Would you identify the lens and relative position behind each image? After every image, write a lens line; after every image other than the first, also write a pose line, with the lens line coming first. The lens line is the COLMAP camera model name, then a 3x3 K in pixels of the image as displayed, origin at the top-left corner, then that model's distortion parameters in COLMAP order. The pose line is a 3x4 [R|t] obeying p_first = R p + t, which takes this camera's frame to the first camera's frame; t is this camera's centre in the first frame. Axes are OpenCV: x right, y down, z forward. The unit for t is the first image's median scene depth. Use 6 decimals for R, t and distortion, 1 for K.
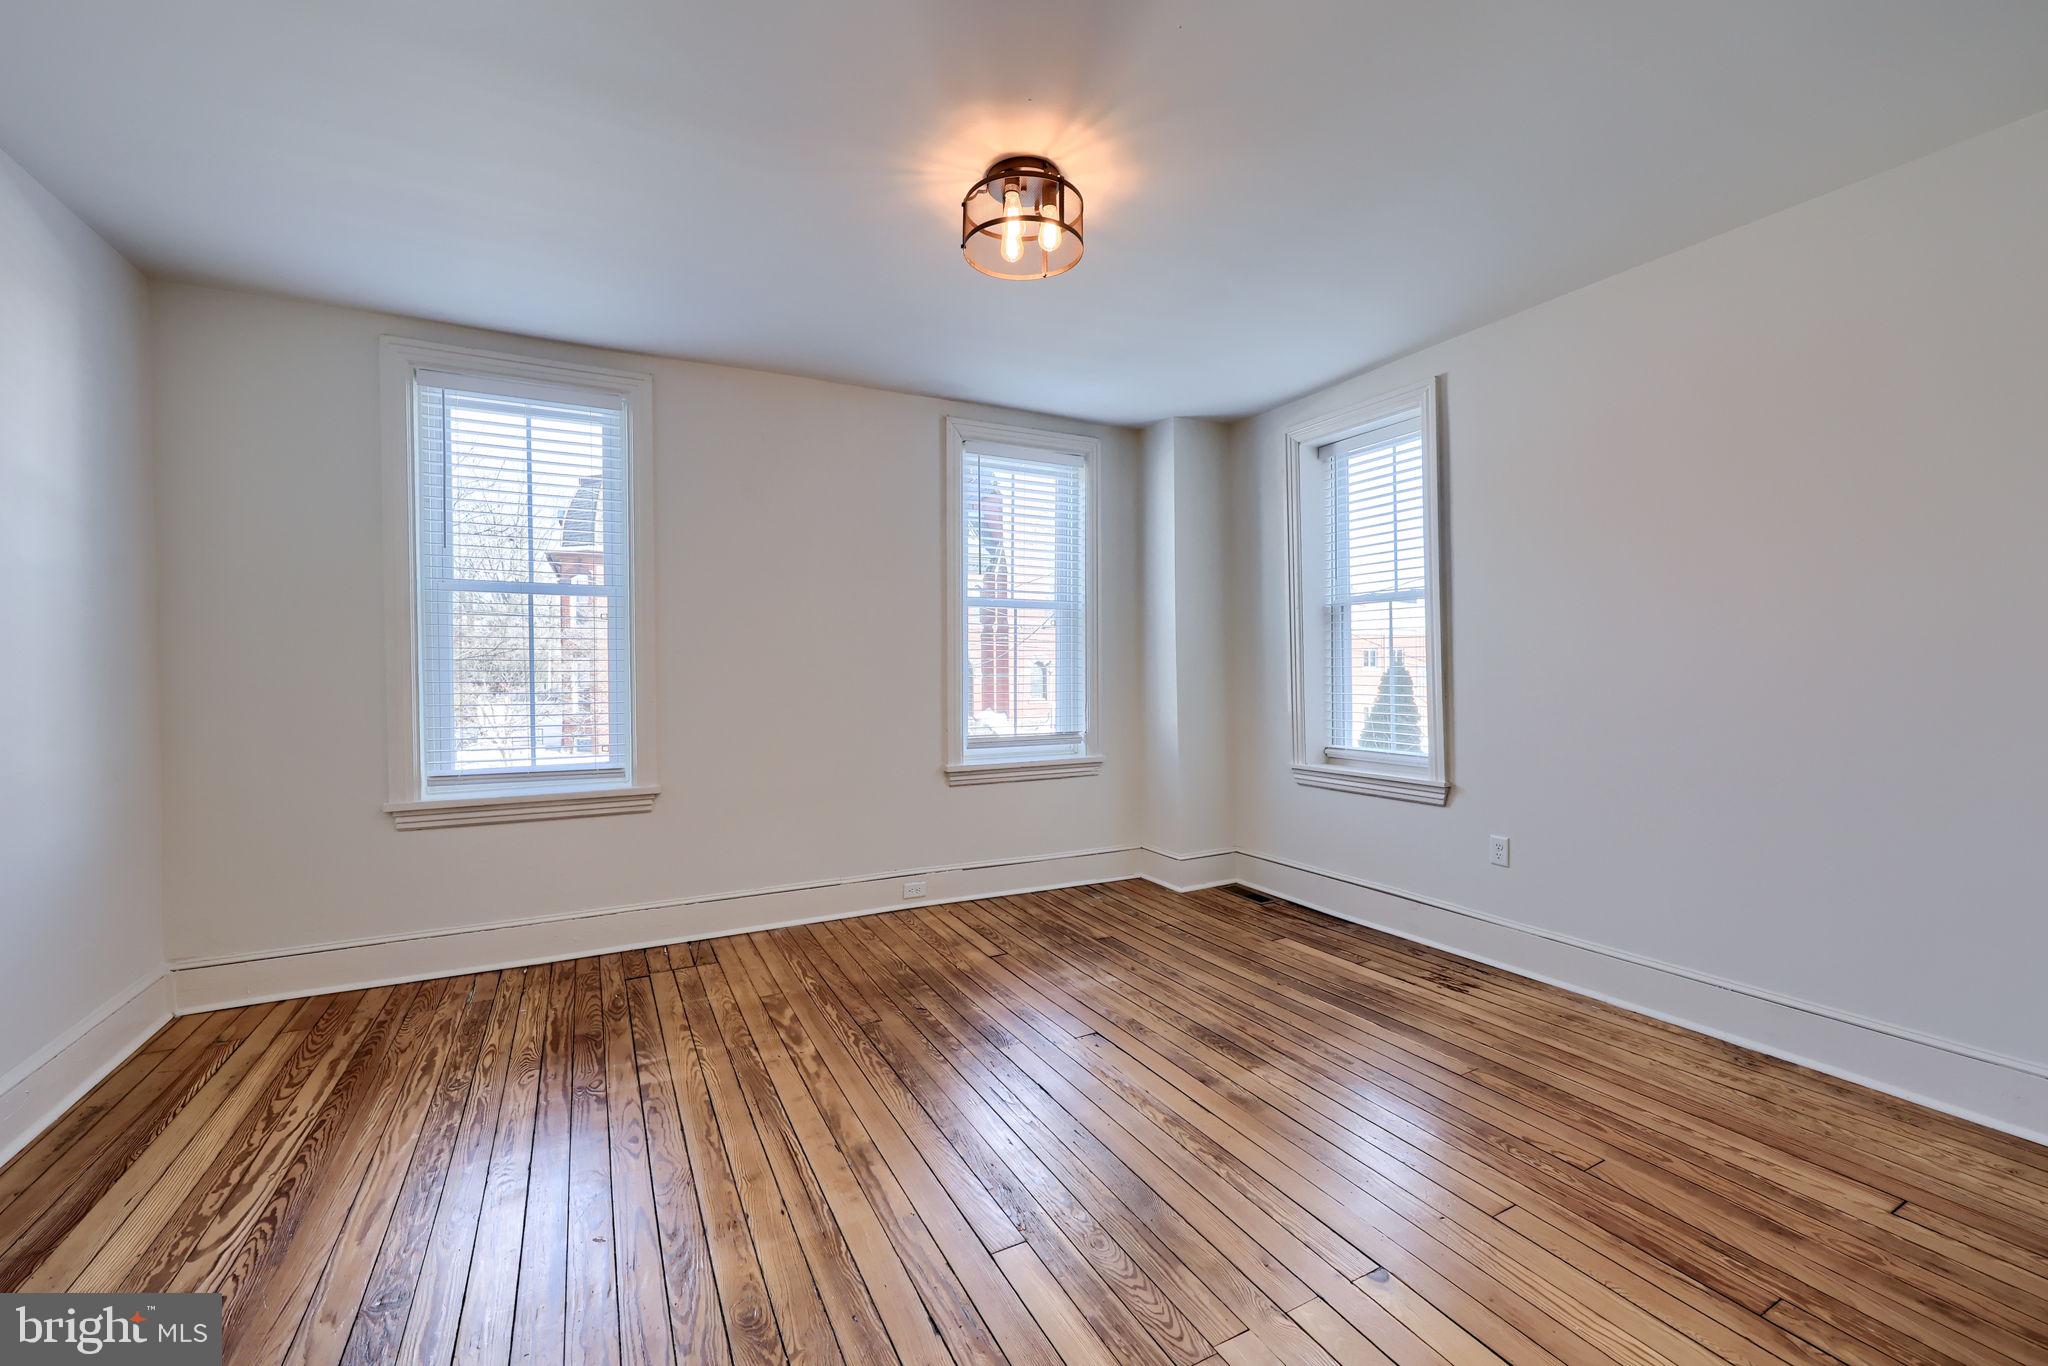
lens RADIAL K [[842.9, 0, 1024.0], [0, 842.9, 683.0], [0, 0, 1]] dist [-0.000722, 0.000037]
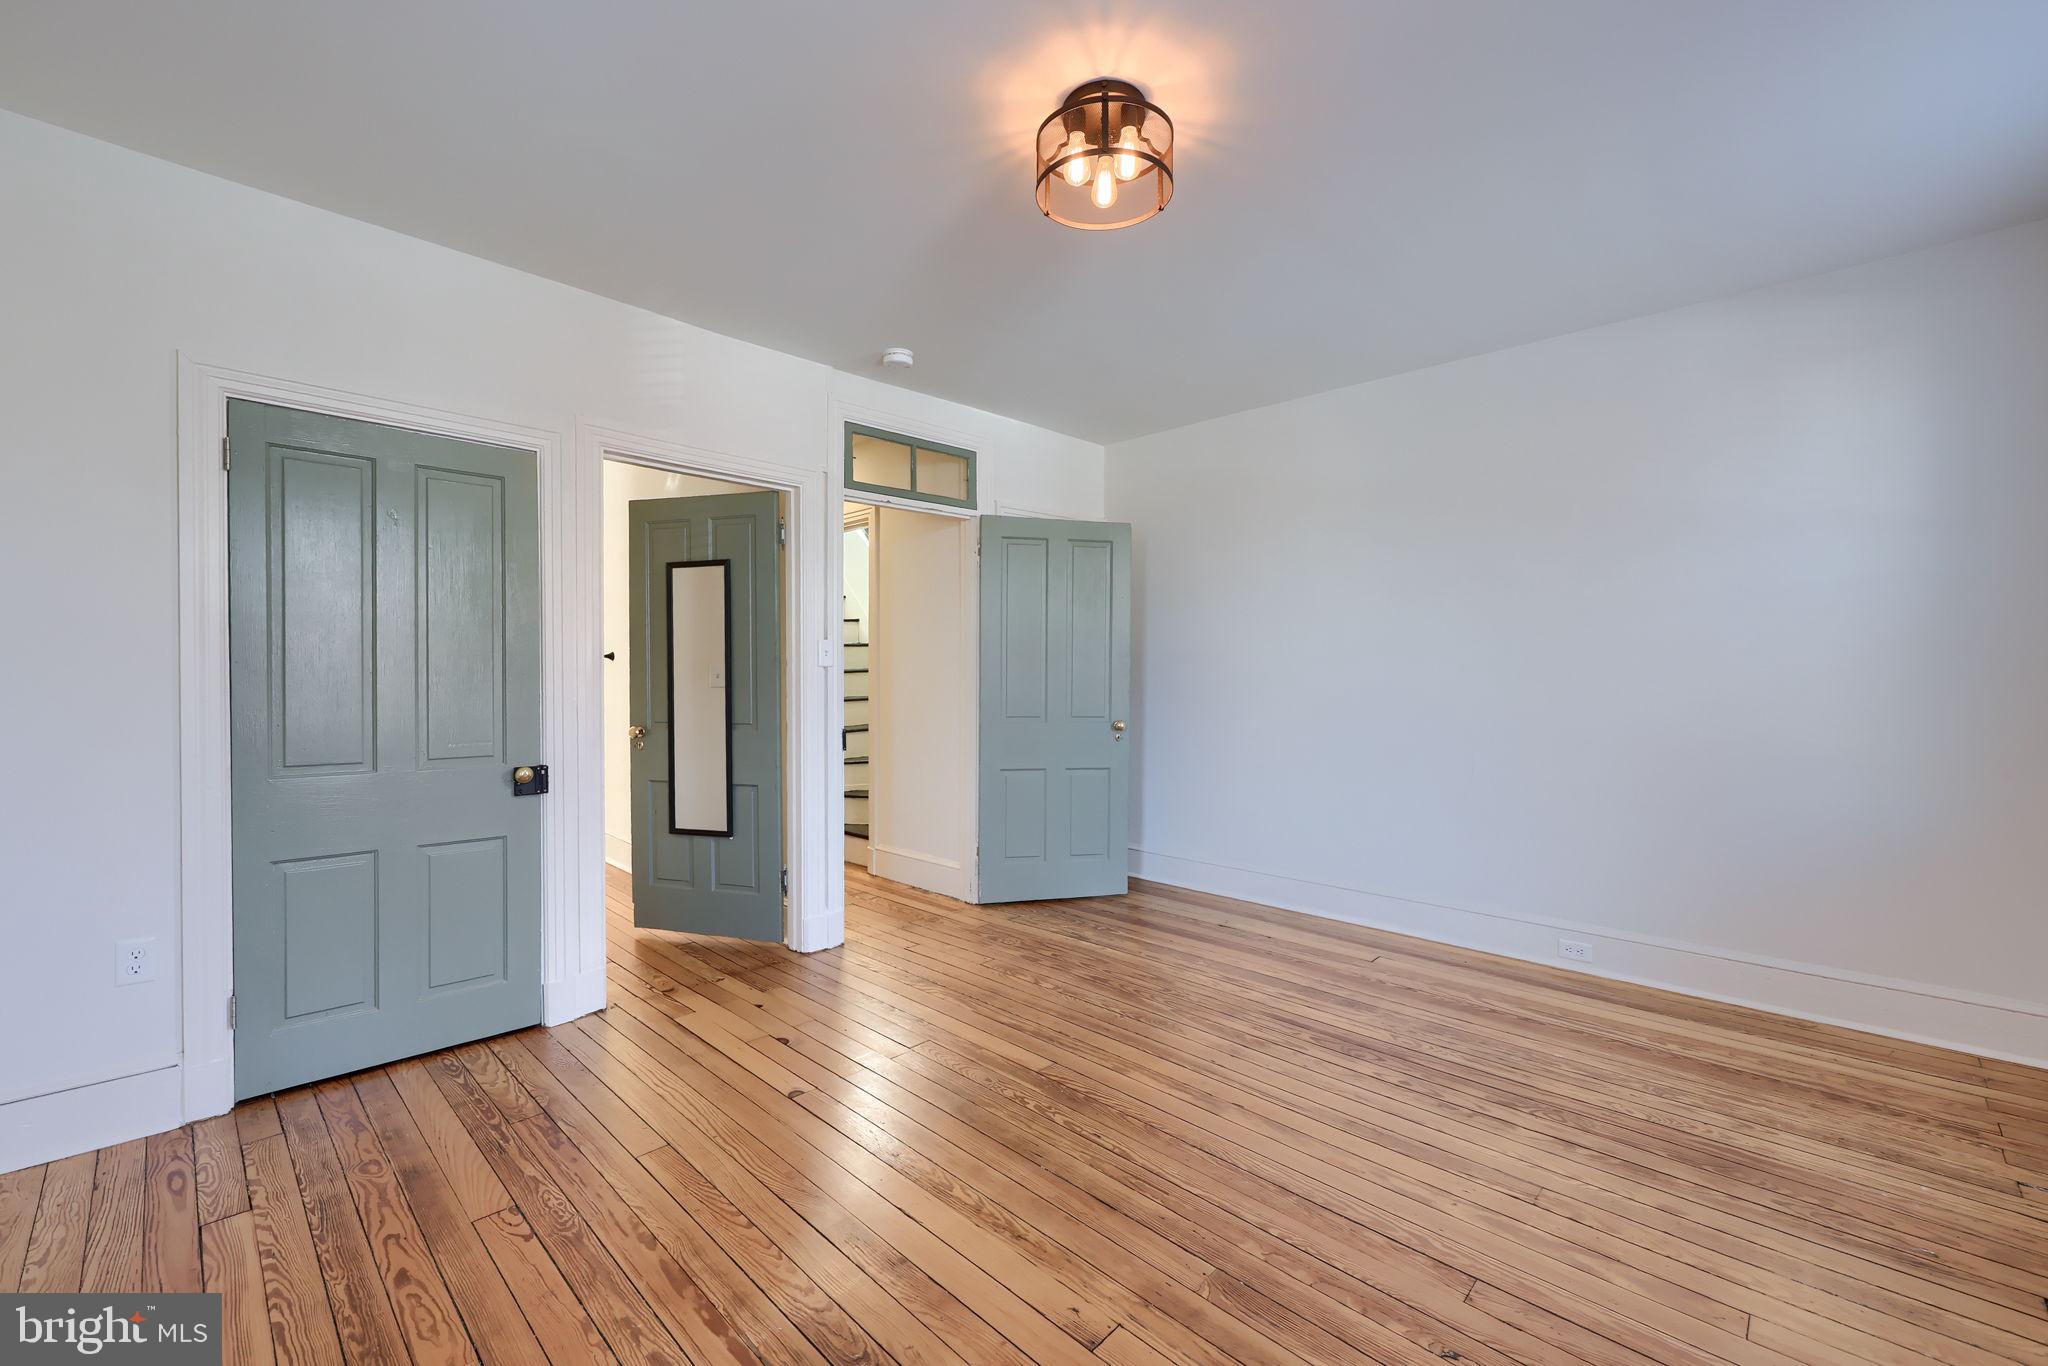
lens RADIAL K [[842.9, 0, 1024.0], [0, 842.9, 683.0], [0, 0, 1]] dist [-0.000722, 0.000037]
pose [[-0.952331, 0.014635, -0.304715, 0.322528], [0.002136, 0.999144, 0.041311, -0.041517], [0.305059, 0.038690, -0.951547, 1.665559]]
